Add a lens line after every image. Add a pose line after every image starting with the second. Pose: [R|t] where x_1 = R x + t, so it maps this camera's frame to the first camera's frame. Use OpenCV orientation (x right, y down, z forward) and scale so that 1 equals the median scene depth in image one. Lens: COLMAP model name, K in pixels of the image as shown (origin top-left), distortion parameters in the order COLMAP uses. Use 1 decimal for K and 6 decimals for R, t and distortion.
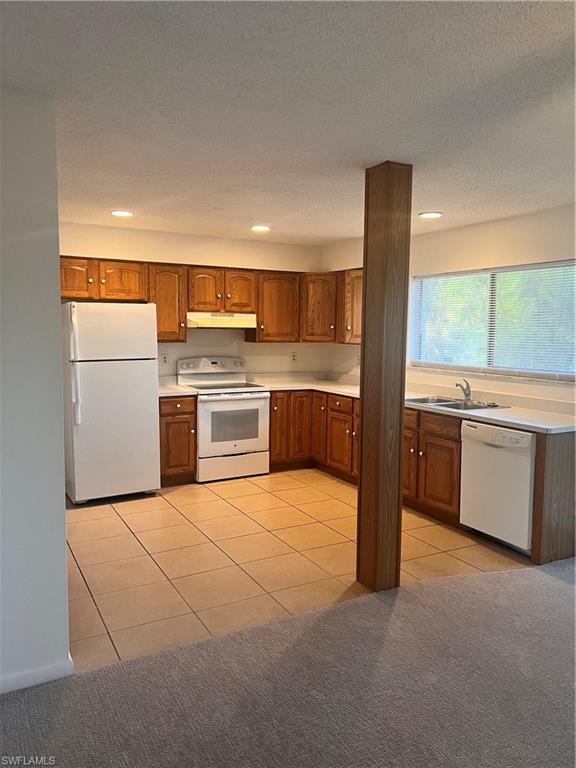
lens RADIAL K [[585.5, 0, 292.8], [0, 585.5, 385.3], [0, 0, 1]] dist [0.035818, -0.054813]
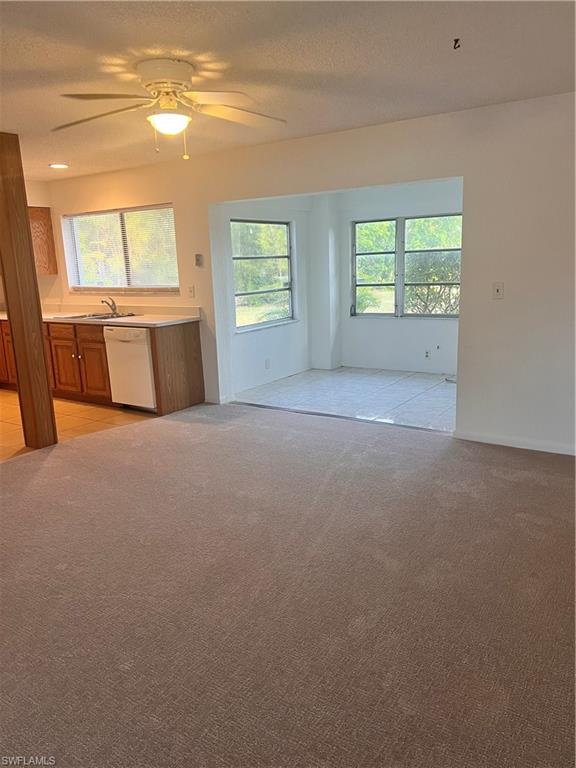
lens RADIAL K [[585.5, 0, 292.8], [0, 585.5, 385.3], [0, 0, 1]] dist [0.035818, -0.054813]
pose [[0.890984, -0.142086, 0.431230, 0.056173], [0.093792, 0.986885, 0.131382, 0.041941], [-0.444242, -0.076613, 0.892625, -0.300844]]
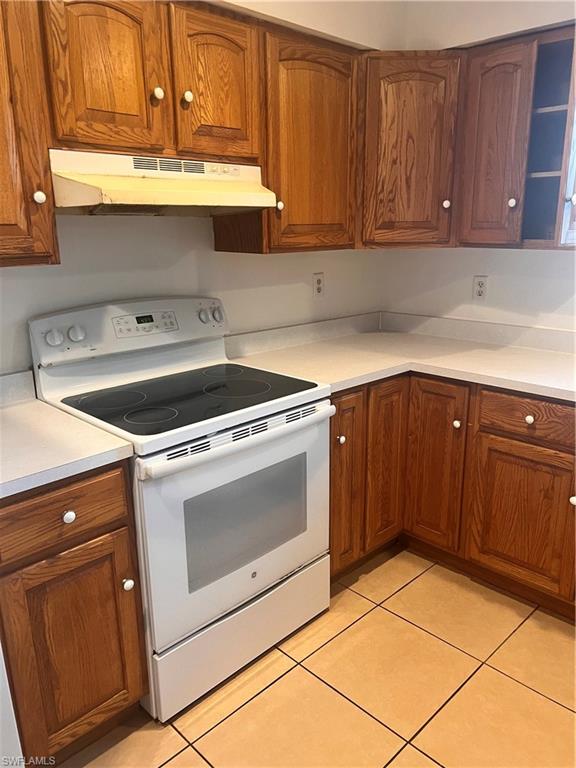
lens RADIAL K [[585.5, 0, 292.8], [0, 585.5, 385.3], [0, 0, 1]] dist [0.035818, -0.054813]
pose [[0.962053, -0.091849, 0.256938, -0.152567], [0.047652, 0.983727, 0.173234, -0.058799], [-0.268669, -0.154417, 0.950775, 0.695469]]
